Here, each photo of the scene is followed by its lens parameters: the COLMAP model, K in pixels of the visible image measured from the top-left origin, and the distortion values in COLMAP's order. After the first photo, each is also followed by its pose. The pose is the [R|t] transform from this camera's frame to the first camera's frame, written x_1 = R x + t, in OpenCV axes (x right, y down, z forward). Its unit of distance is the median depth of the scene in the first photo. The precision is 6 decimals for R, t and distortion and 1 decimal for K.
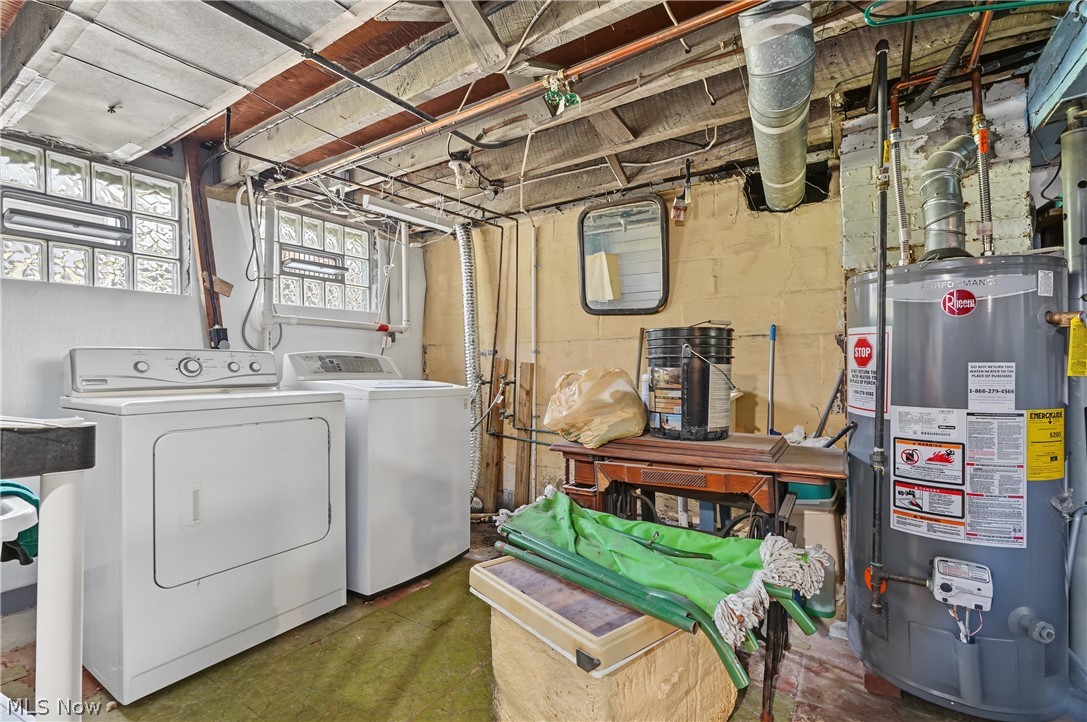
lens RADIAL K [[496.1, 0, 544.3], [0, 496.1, 364.4], [0, 0, 1]] dist [-0.005885, 0.000254]
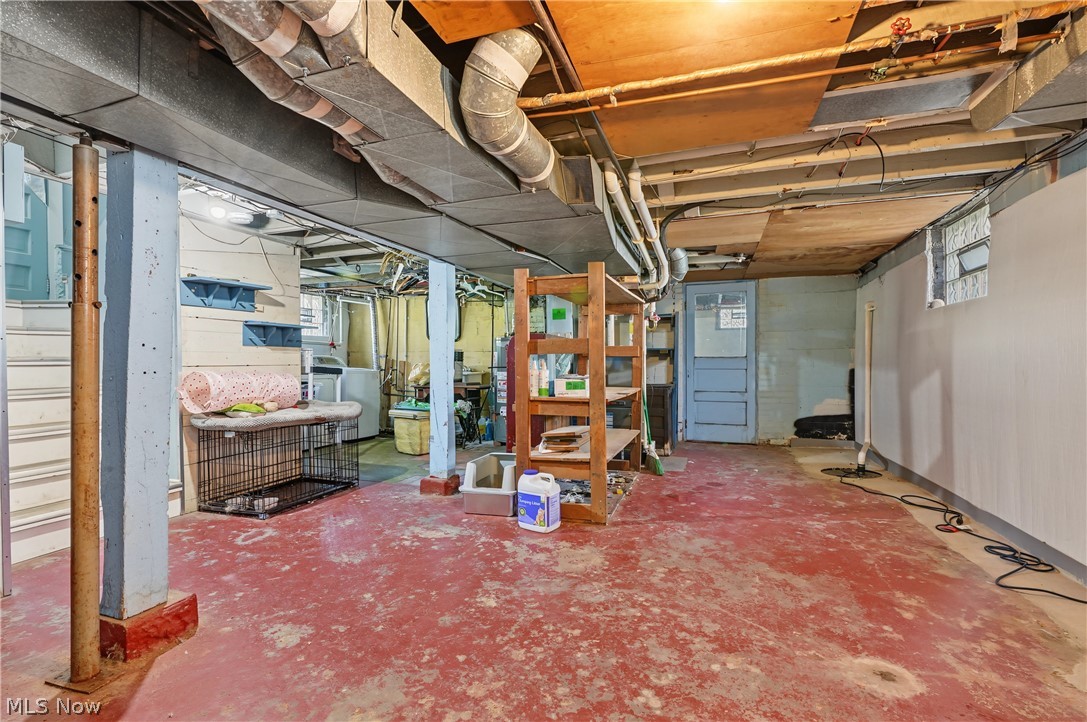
lens RADIAL K [[489.6, 0, 544.1], [0, 489.6, 363.8], [0, 0, 1]] dist [-0.000229, -0.000011]
pose [[0.967920, 0.003342, 0.251236, 0.028942], [-0.003674, 0.999993, 0.000851, 0.005520], [-0.251231, -0.001747, 0.967926, -1.277192]]
